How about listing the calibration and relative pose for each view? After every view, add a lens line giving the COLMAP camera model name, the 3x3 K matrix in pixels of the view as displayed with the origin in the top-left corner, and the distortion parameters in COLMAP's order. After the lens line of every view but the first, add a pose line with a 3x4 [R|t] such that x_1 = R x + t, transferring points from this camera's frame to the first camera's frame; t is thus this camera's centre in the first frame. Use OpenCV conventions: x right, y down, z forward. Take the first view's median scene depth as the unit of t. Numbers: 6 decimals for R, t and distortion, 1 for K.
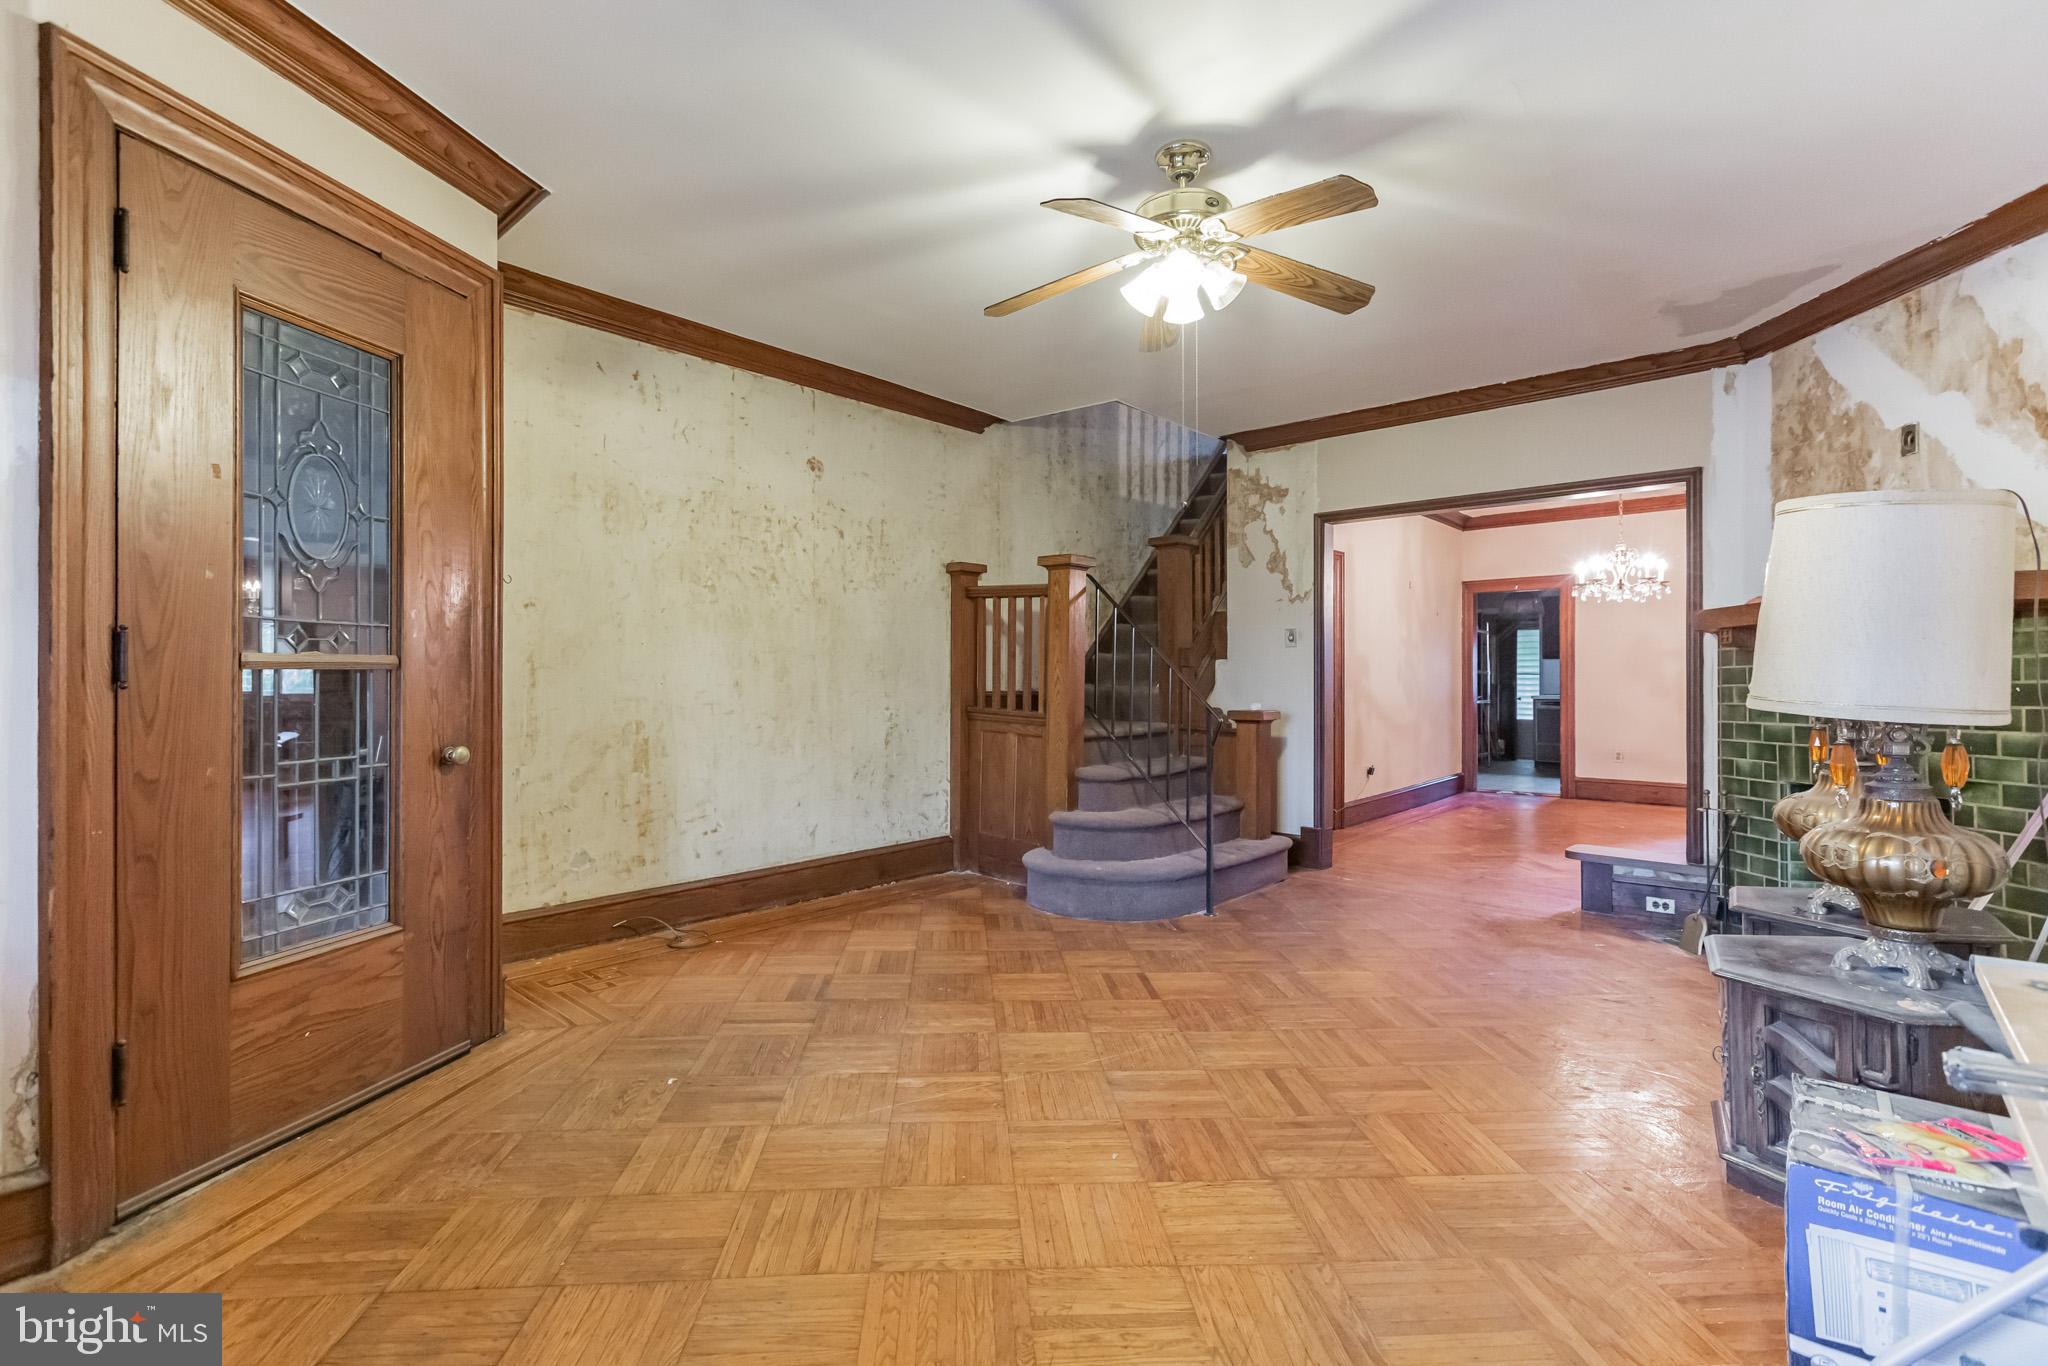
lens RADIAL K [[935.7, 0, 1016.5], [0, 935.7, 674.6], [0, 0, 1]] dist [0.002505, 0.002317]
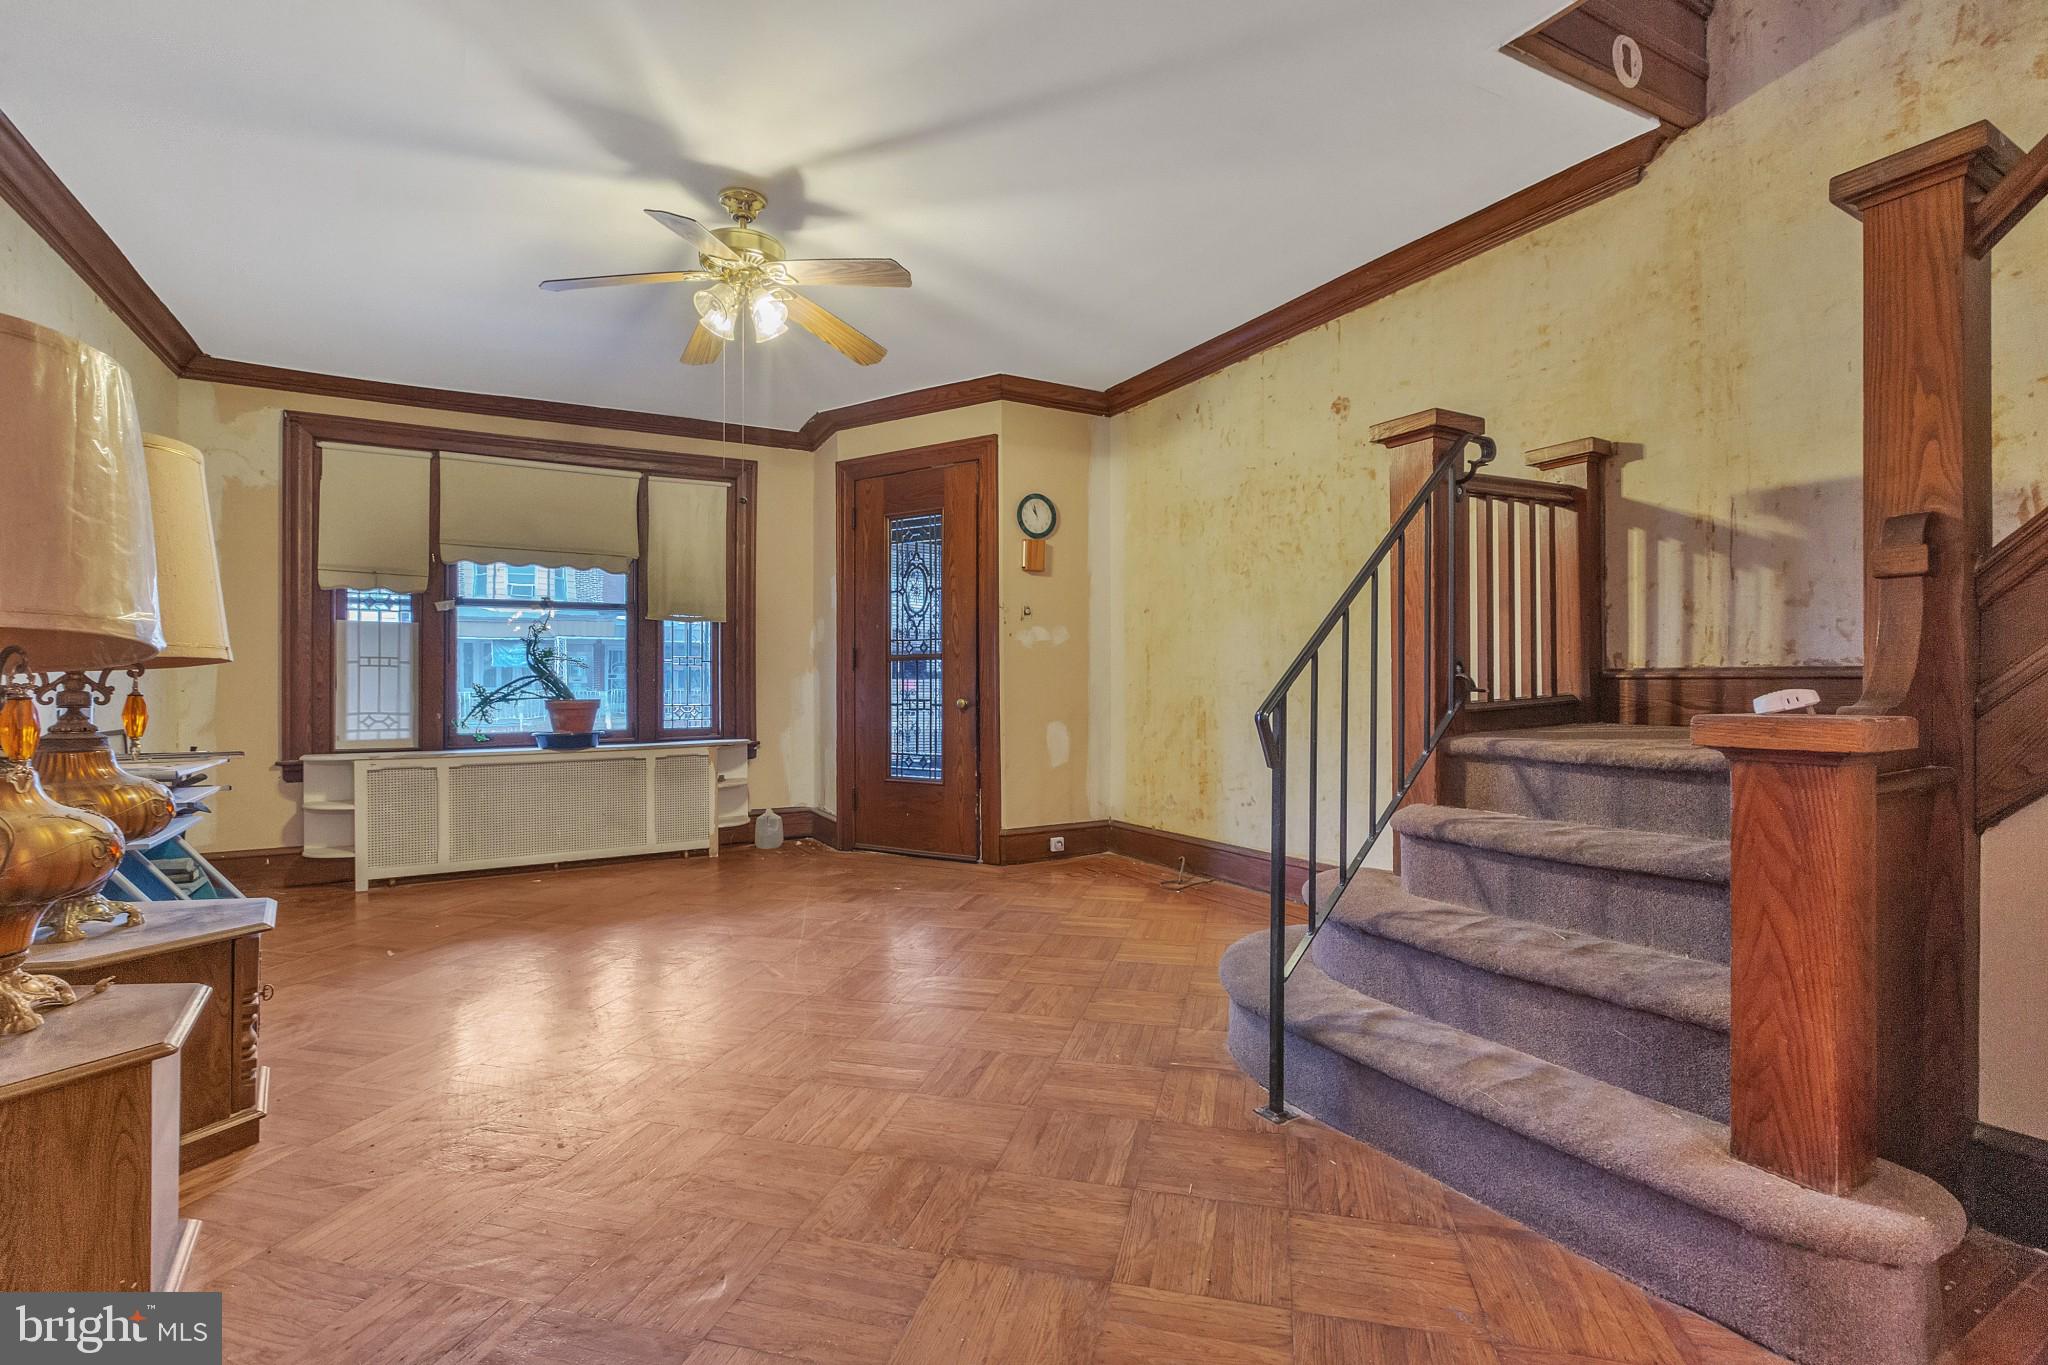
lens RADIAL K [[930.4, 0, 1018.1], [0, 930.4, 679.9], [0, 0, 1]] dist [0.005417, 0.000841]
pose [[-0.314684, -0.006194, -0.949176, 0.604705], [0.007797, 0.999928, -0.009110, 0.028406], [0.949165, -0.010268, -0.314613, 0.872767]]
